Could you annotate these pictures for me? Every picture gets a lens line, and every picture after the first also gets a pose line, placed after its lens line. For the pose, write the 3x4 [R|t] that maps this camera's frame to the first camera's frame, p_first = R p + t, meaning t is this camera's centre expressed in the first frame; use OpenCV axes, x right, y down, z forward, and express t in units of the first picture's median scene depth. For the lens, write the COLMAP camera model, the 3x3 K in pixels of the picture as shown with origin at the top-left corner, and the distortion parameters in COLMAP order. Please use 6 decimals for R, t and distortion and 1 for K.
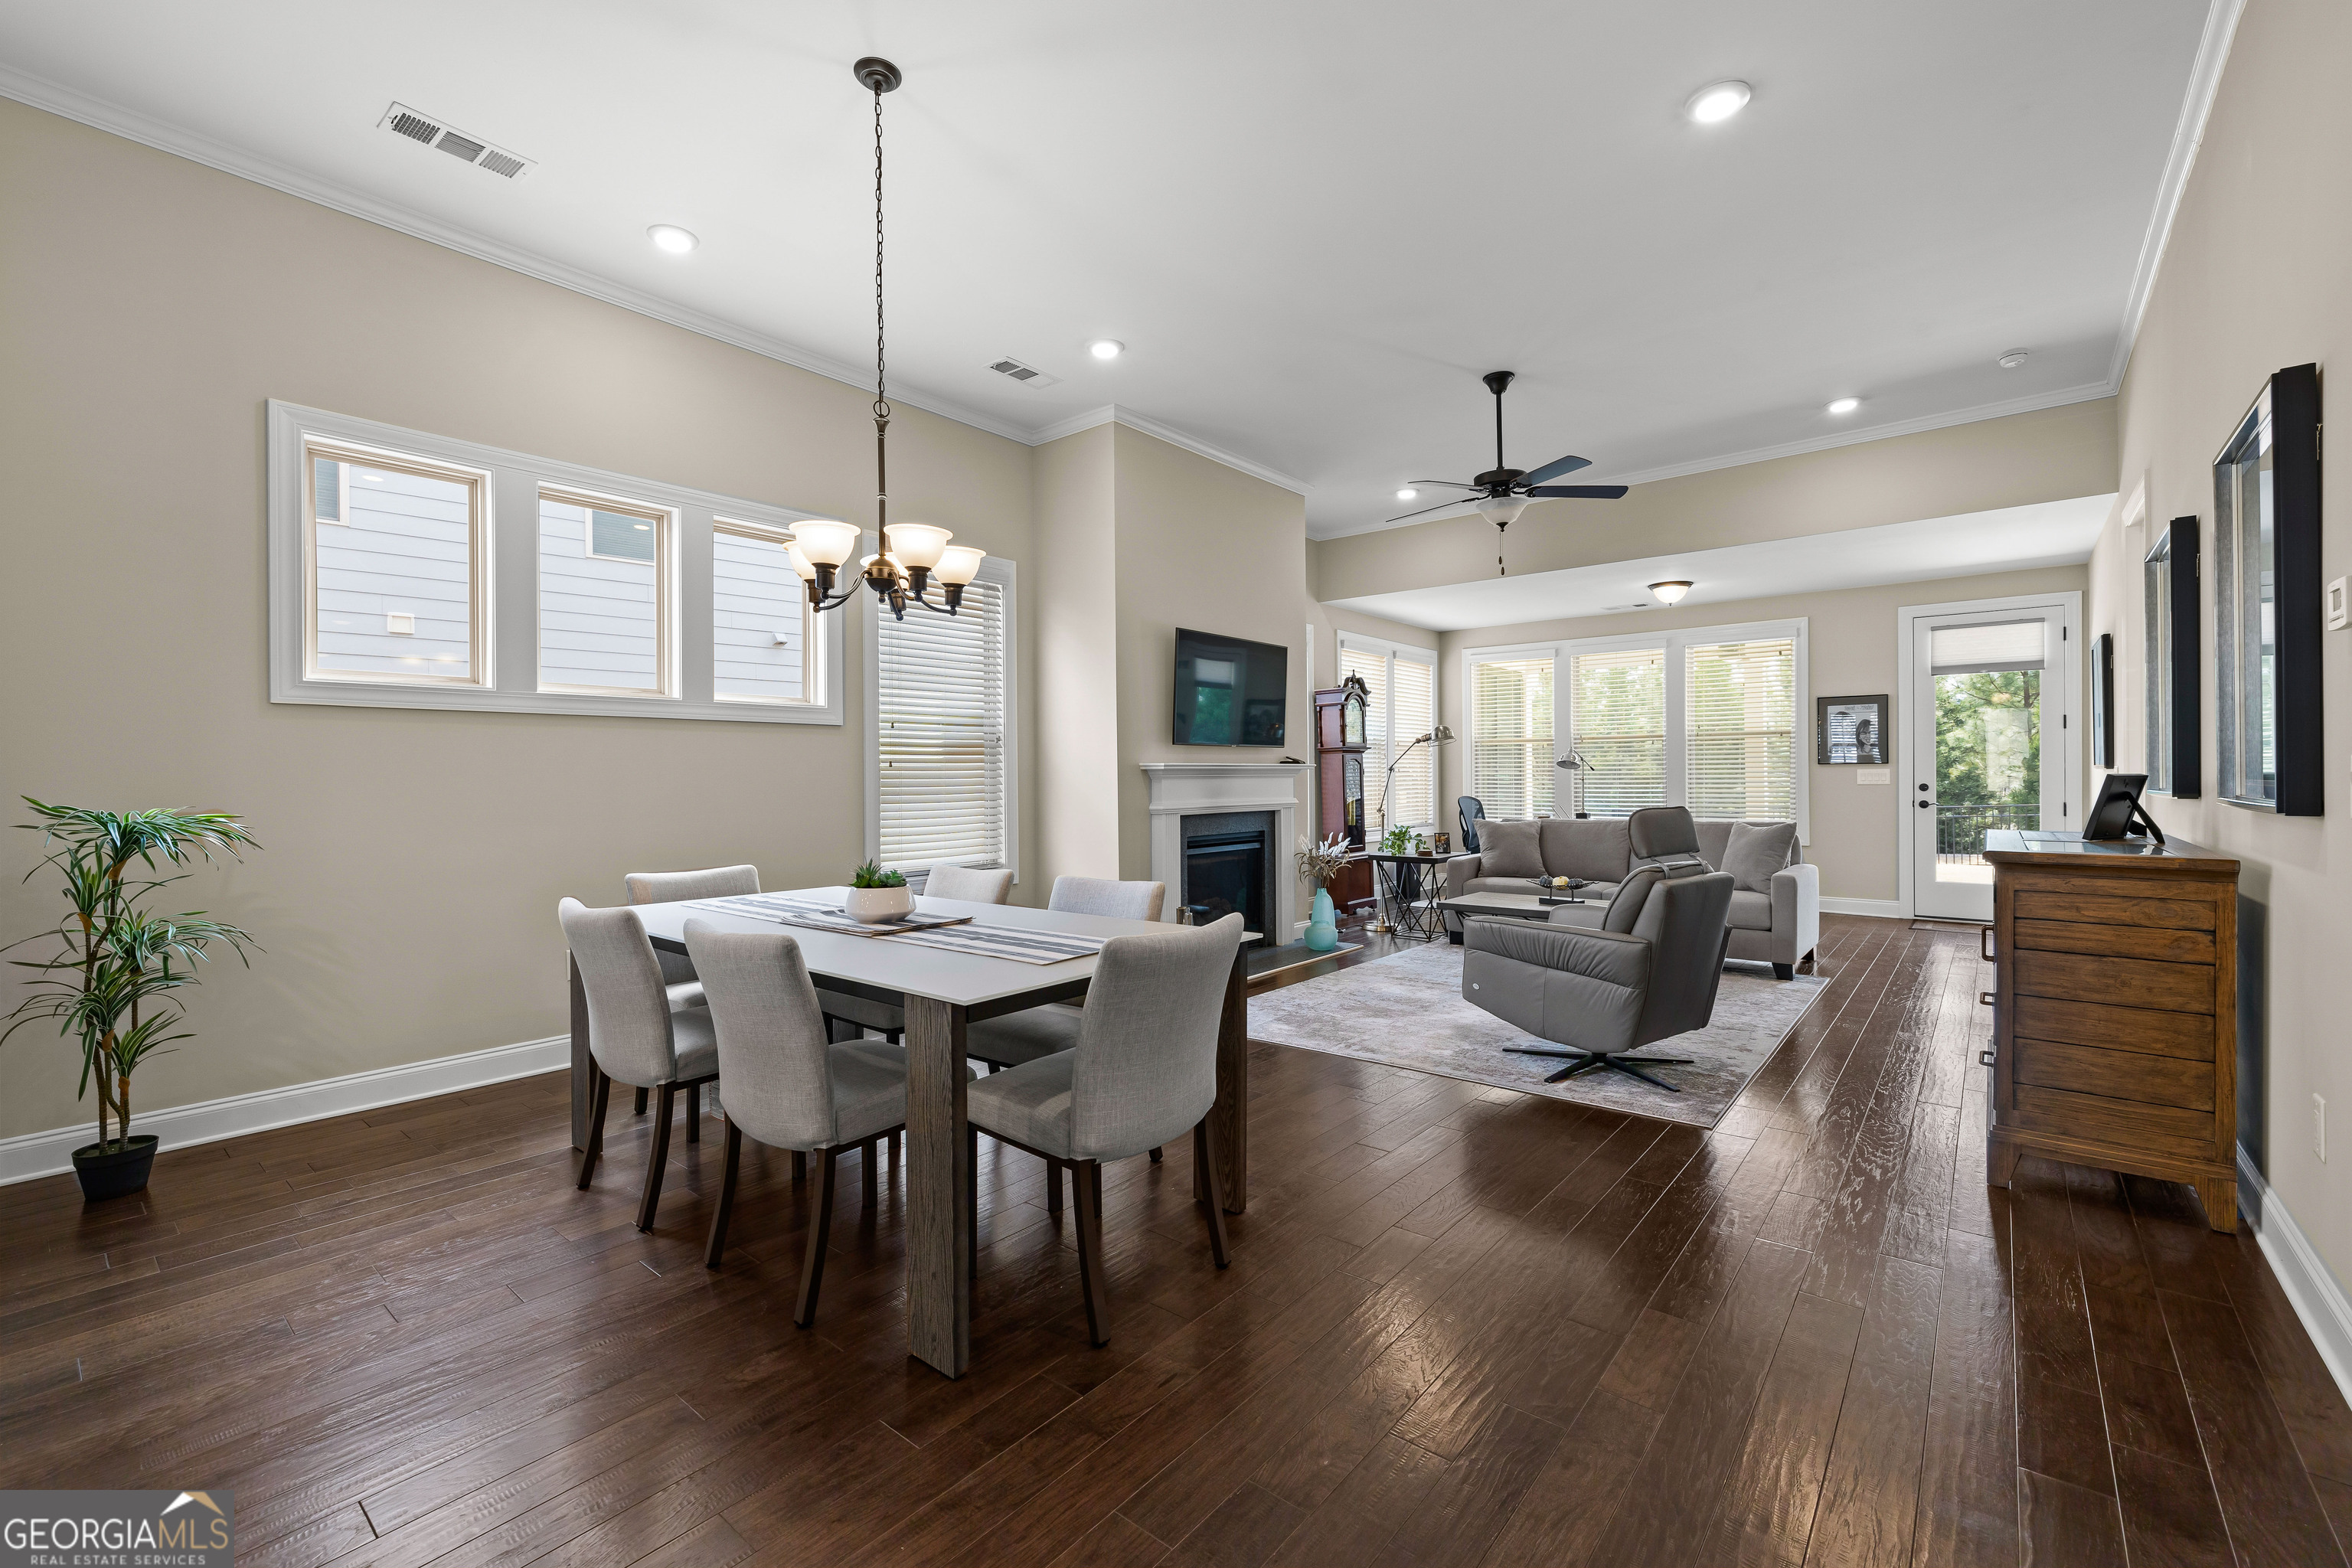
lens RADIAL K [[986.3, 0, 1173.0], [0, 986.3, 780.0], [0, 0, 1]] dist [0.000373, -0.000091]
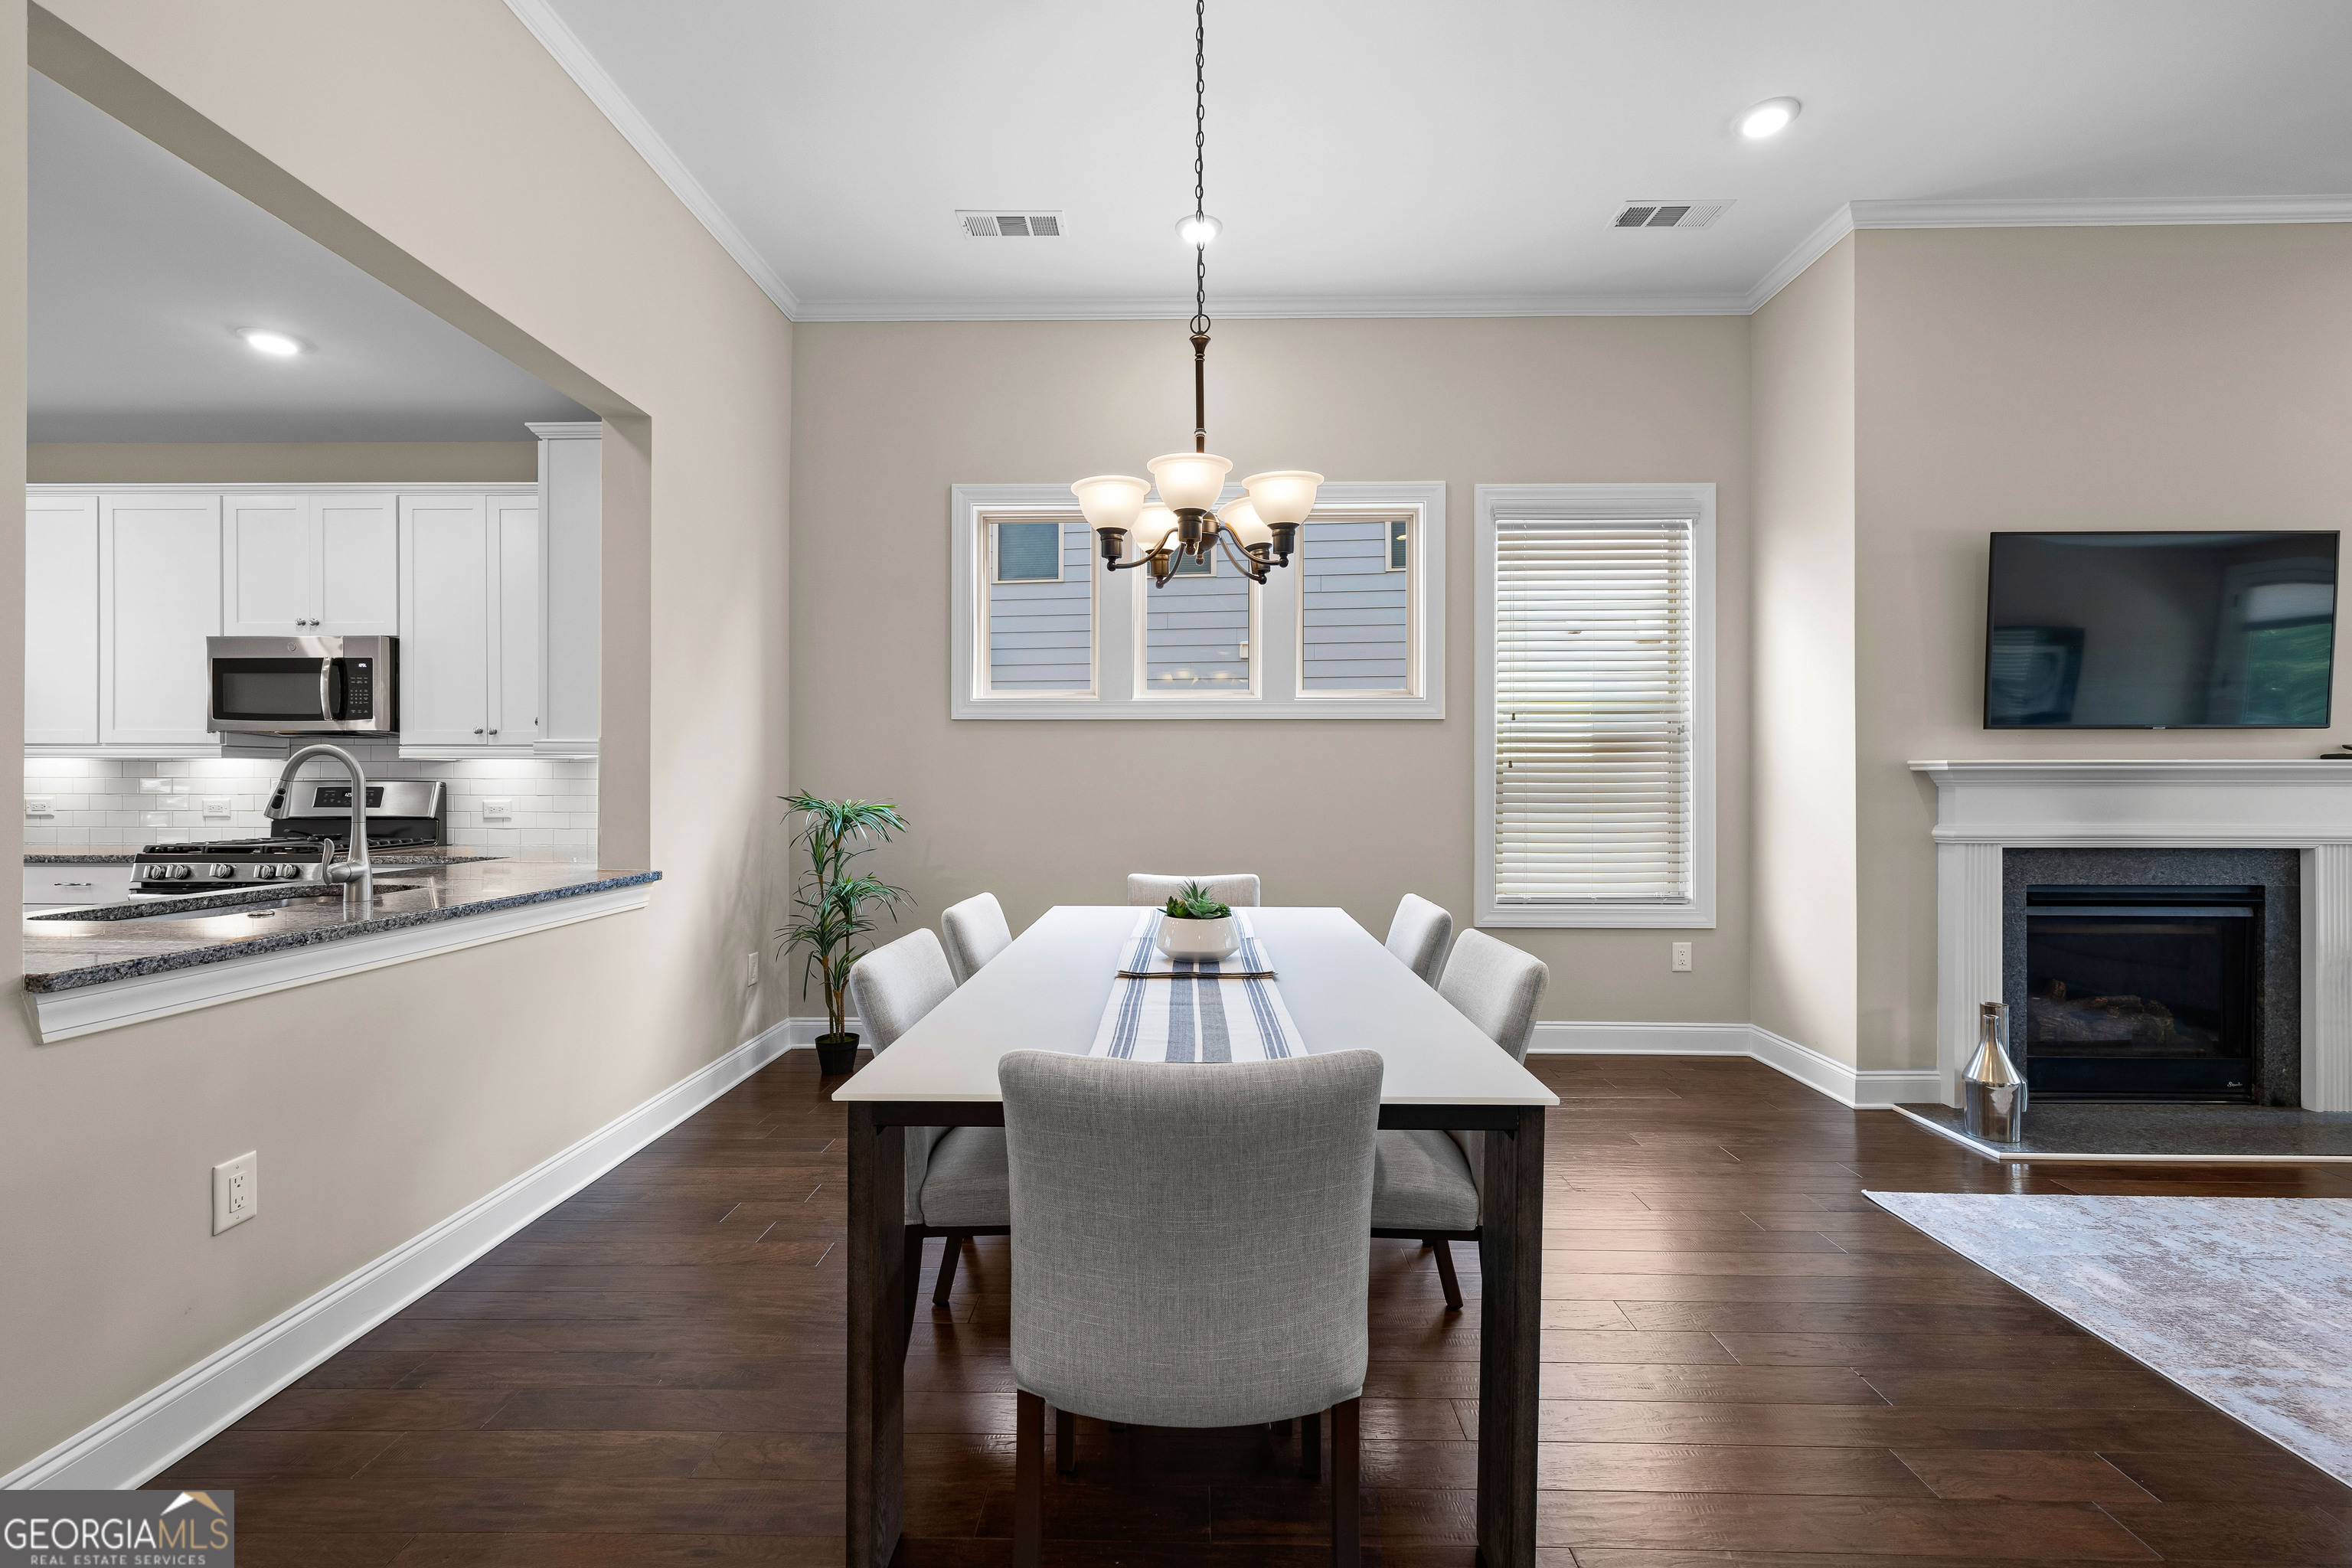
lens RADIAL K [[990.2, 0, 1173.7], [0, 990.2, 780.8], [0, 0, 1]] dist [0.000792, 0.000680]
pose [[0.624191, 0.008624, -0.781224, 0.162511], [-0.007947, 0.999957, 0.004690, -0.003507], [0.781232, 0.003281, 0.624233, 0.237729]]
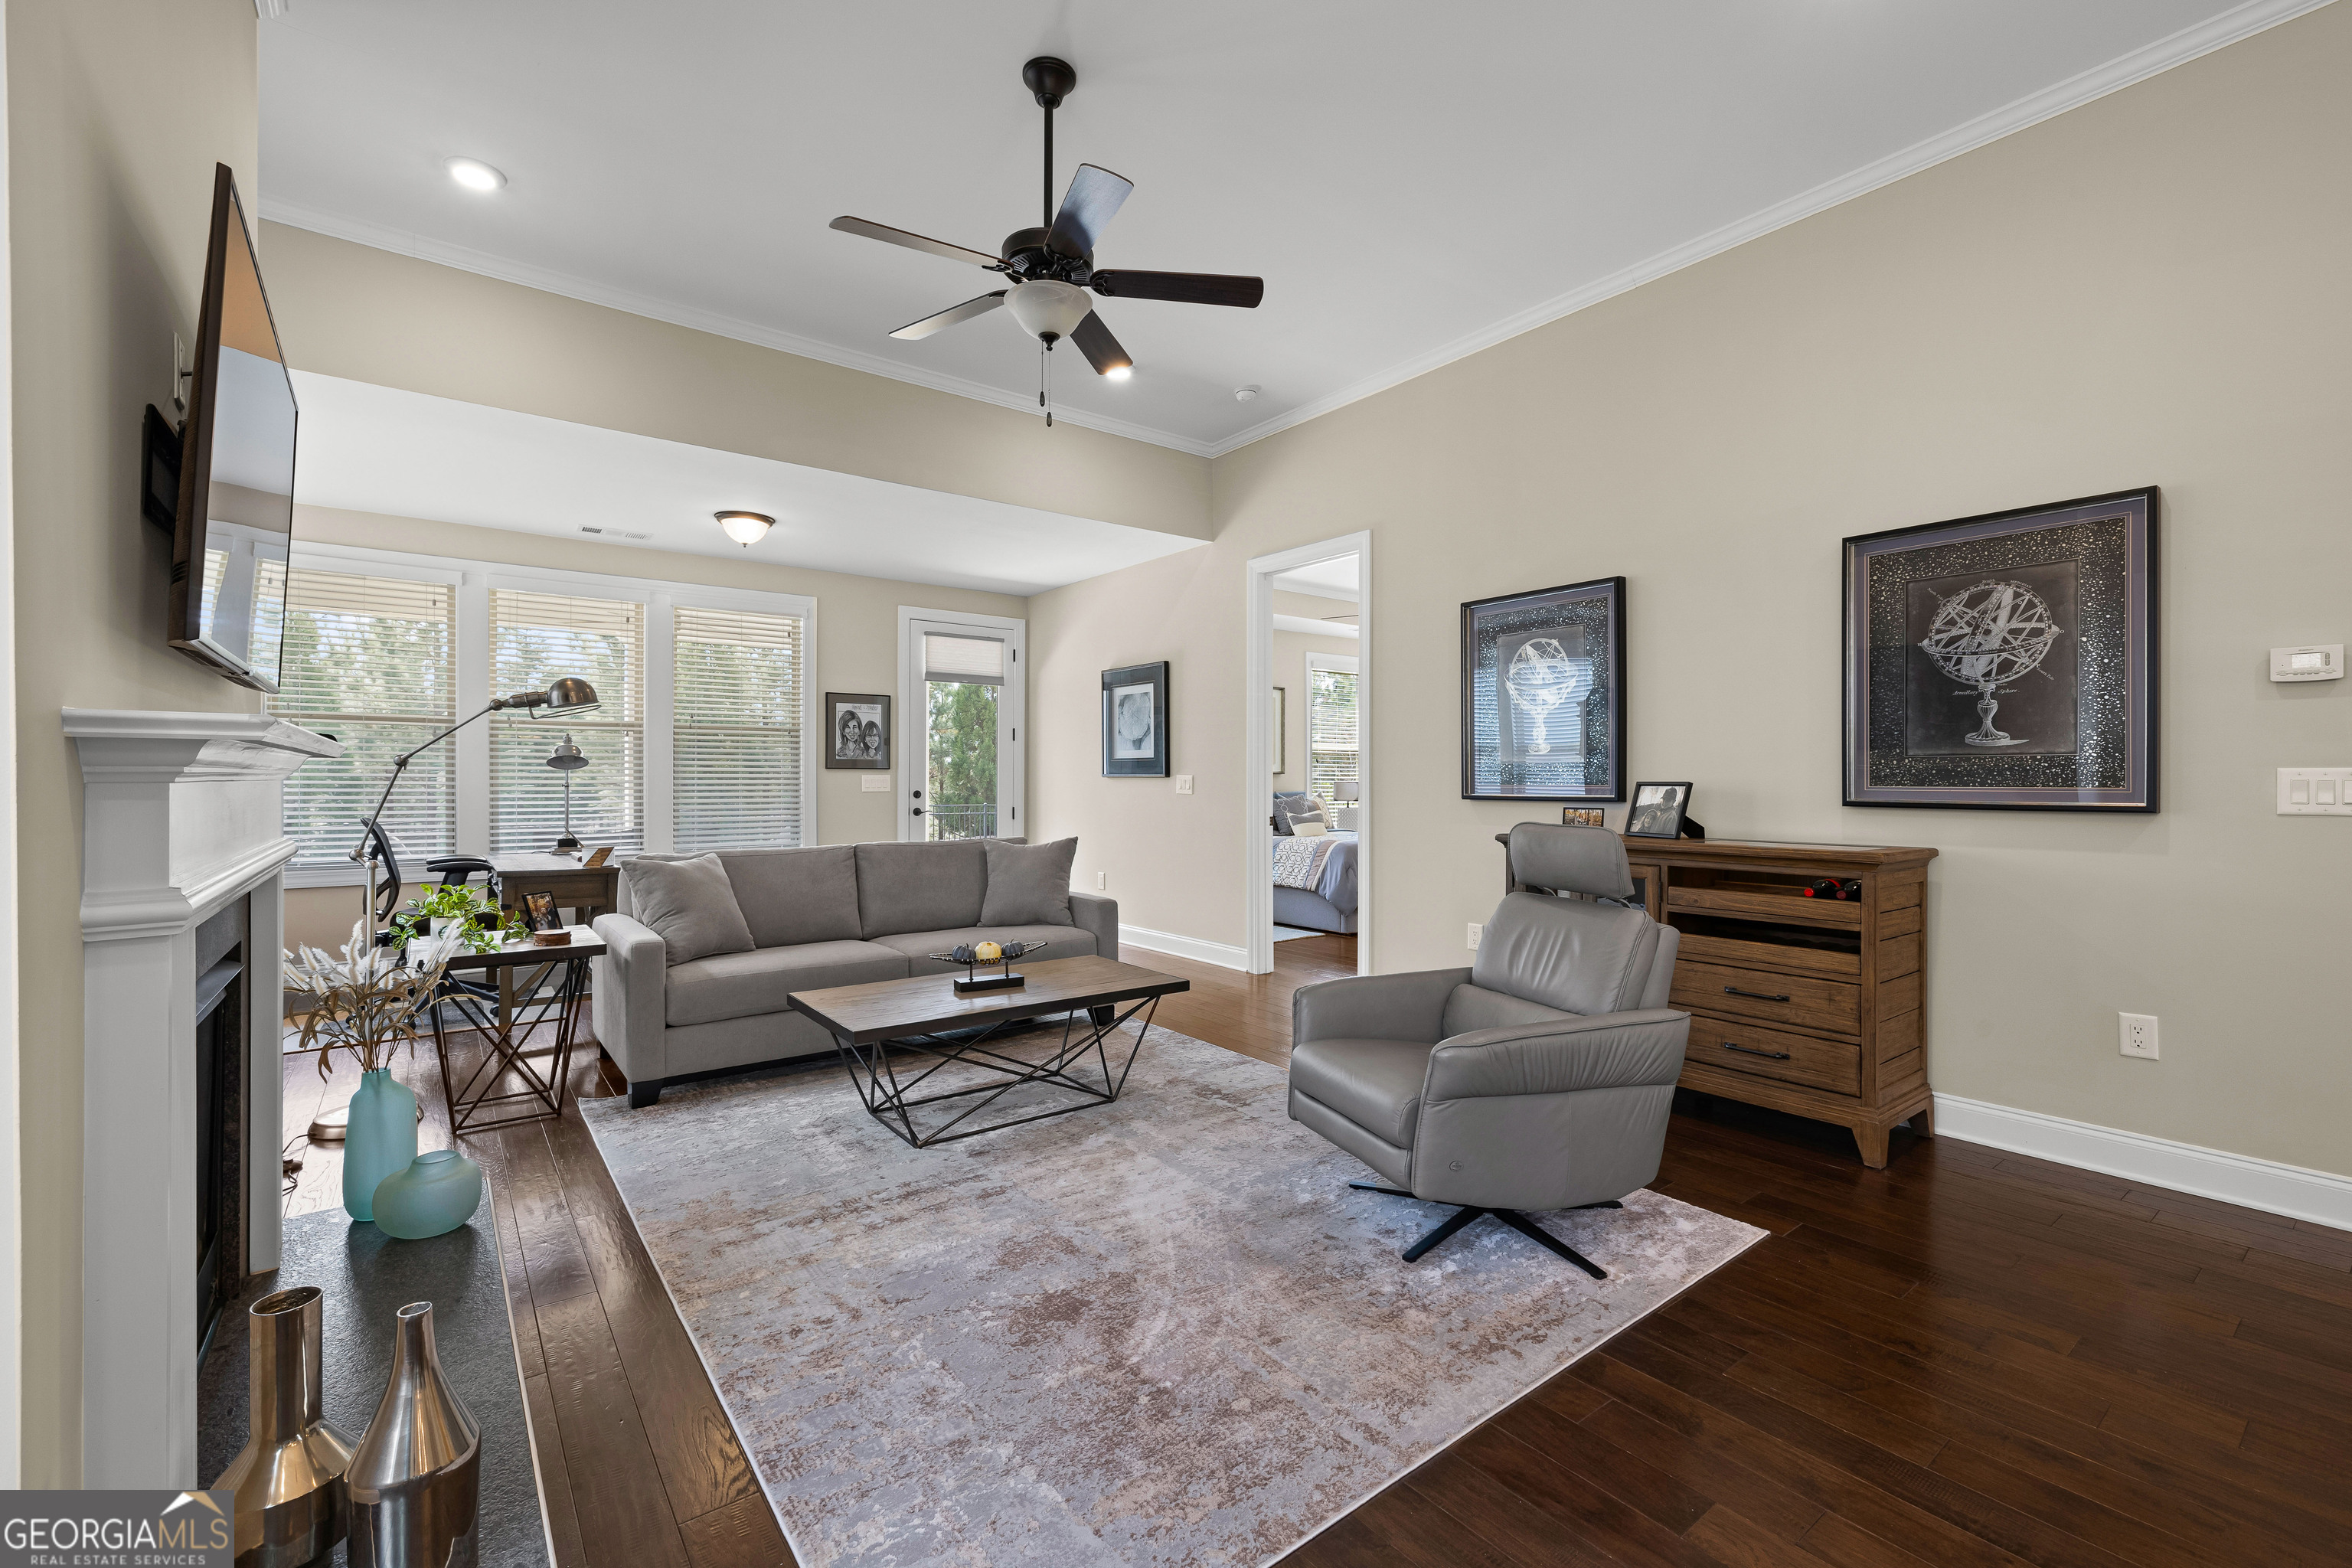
lens RADIAL K [[990.2, 0, 1173.7], [0, 990.2, 780.8], [0, 0, 1]] dist [0.000792, 0.000680]
pose [[0.224276, 0.006391, 0.974505, -0.180441], [-0.001069, 0.999980, -0.006312, -0.000249], [-0.974525, 0.000374, 0.224279, 0.709505]]
